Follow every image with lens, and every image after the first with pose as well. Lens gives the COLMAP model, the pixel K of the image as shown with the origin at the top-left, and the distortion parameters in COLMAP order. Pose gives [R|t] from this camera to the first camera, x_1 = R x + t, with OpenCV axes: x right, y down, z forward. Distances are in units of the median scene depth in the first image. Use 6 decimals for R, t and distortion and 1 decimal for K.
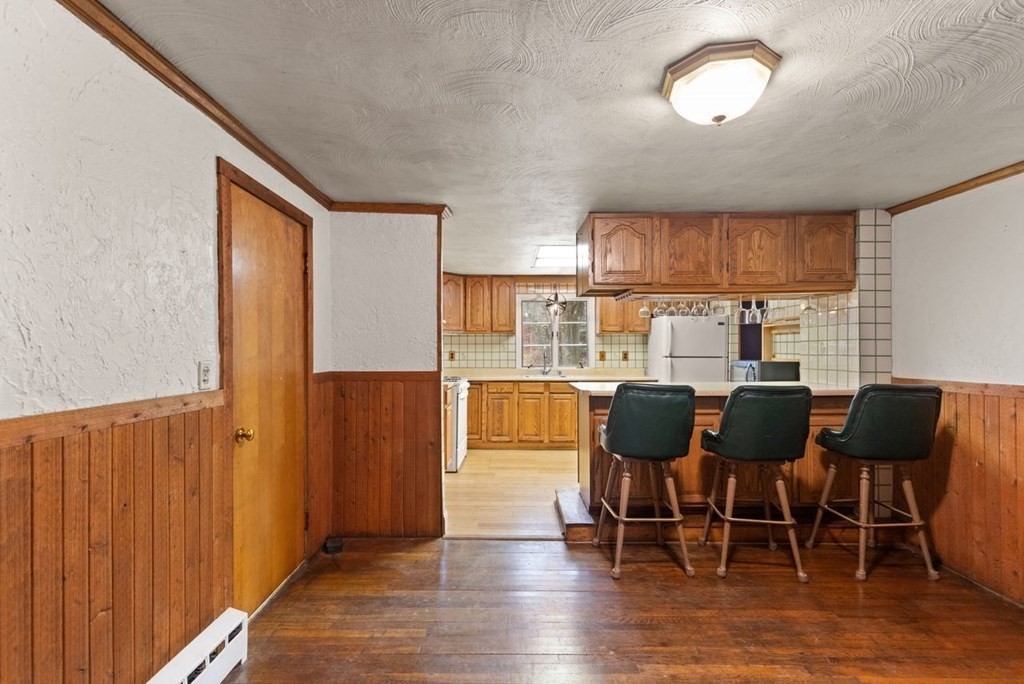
lens RADIAL K [[481.2, 0, 512.3], [0, 481.2, 347.7], [0, 0, 1]] dist [0.008997, -0.001072]
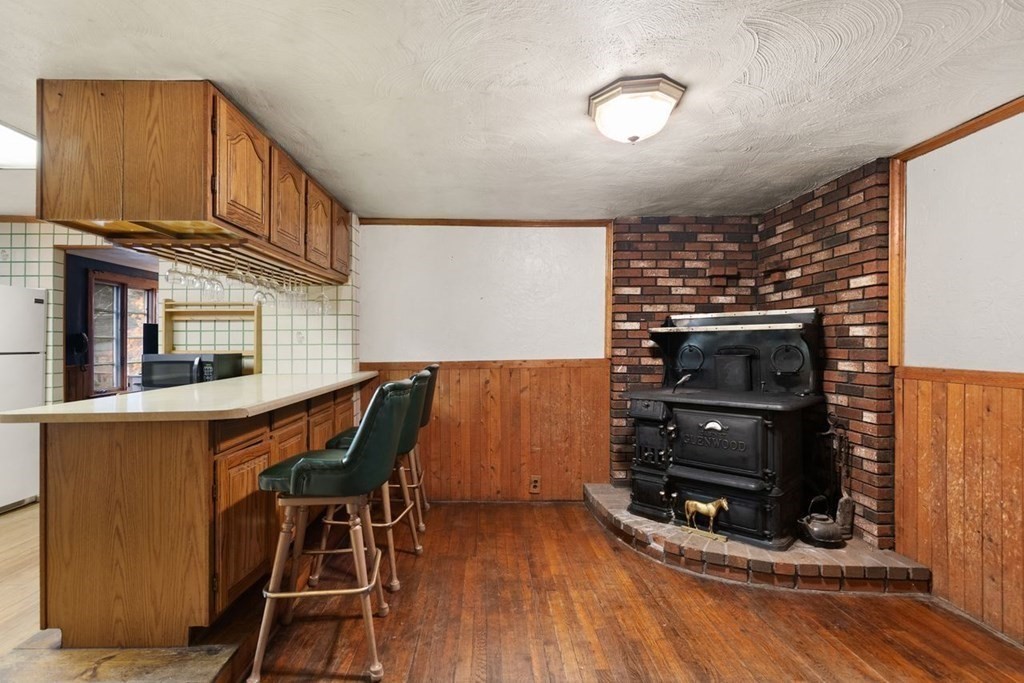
lens RADIAL K [[477.8, 0, 490.5], [0, 477.8, 342.2], [0, 0, 1]] dist [0.004463, -0.000047]
pose [[-0.002062, -0.001694, 0.999996, -0.369260], [0.002753, 0.999995, 0.001700, 0.010355], [-0.999994, 0.002756, -0.002058, 0.675090]]
